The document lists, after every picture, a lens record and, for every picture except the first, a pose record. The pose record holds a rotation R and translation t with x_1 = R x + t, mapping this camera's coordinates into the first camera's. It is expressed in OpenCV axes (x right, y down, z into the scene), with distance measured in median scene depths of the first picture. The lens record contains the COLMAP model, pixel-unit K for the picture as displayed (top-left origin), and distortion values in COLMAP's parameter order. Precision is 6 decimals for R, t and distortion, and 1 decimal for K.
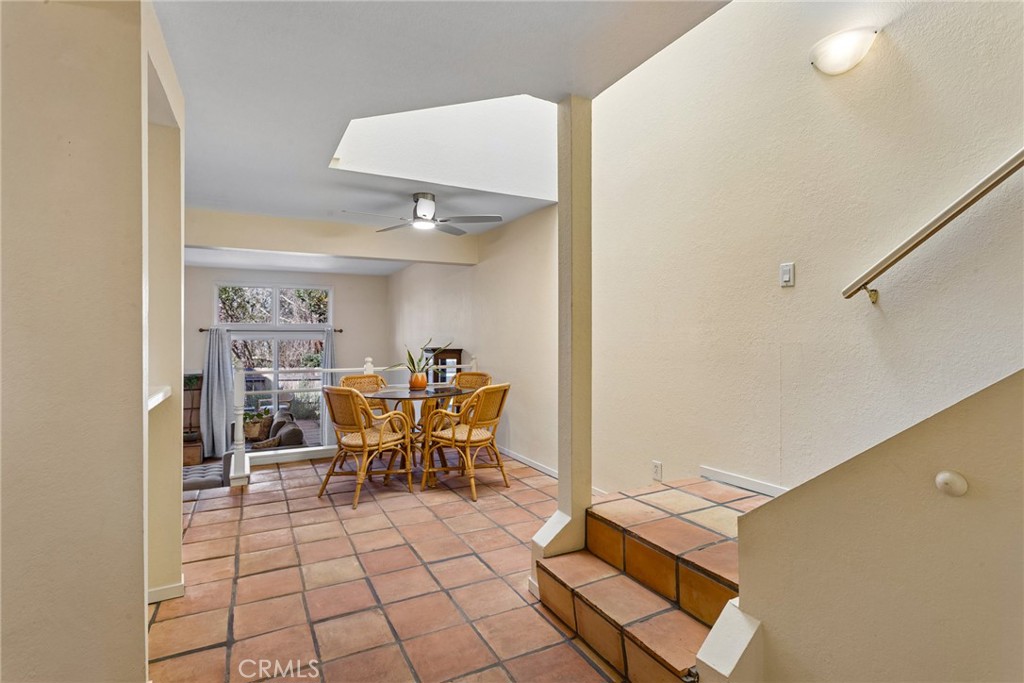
lens RADIAL K [[496.1, 0, 512.1], [0, 496.1, 335.5], [0, 0, 1]] dist [-0.013366, 0.004369]
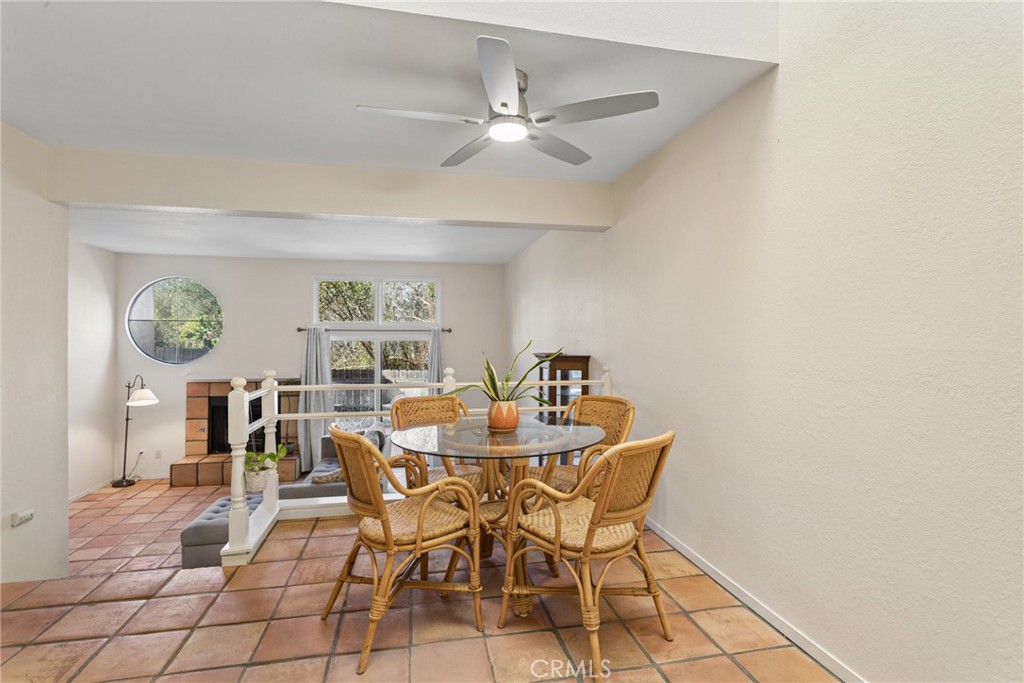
lens RADIAL K [[496.1, 0, 508.7], [0, 496.1, 326.0], [0, 0, 1]] dist [-0.013366, 0.004369]
pose [[0.958669, -0.000260, -0.284522, -0.022179], [-0.006139, 0.999748, -0.021597, 0.000524], [0.284456, 0.022451, 0.958426, 0.485874]]
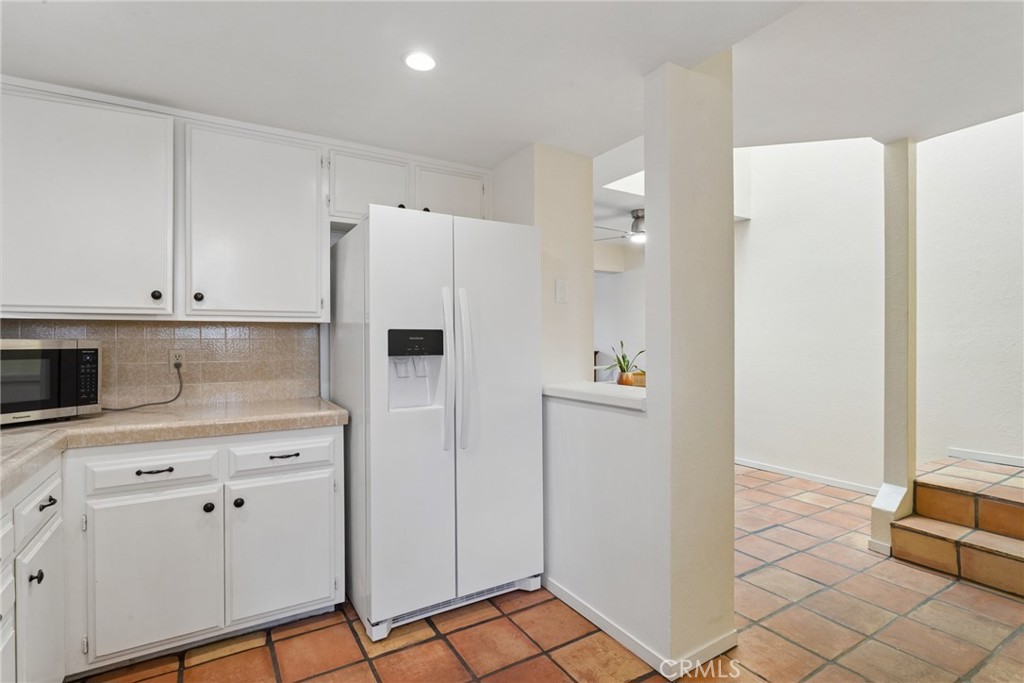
lens RADIAL K [[496.1, 0, 507.8], [0, 496.1, 339.8], [0, 0, 1]] dist [-0.013366, 0.004369]
pose [[0.998470, 0.001452, 0.055272, -0.531054], [-0.001529, 0.999998, 0.001351, 0.002700], [-0.055270, -0.001433, 0.998470, -0.086230]]
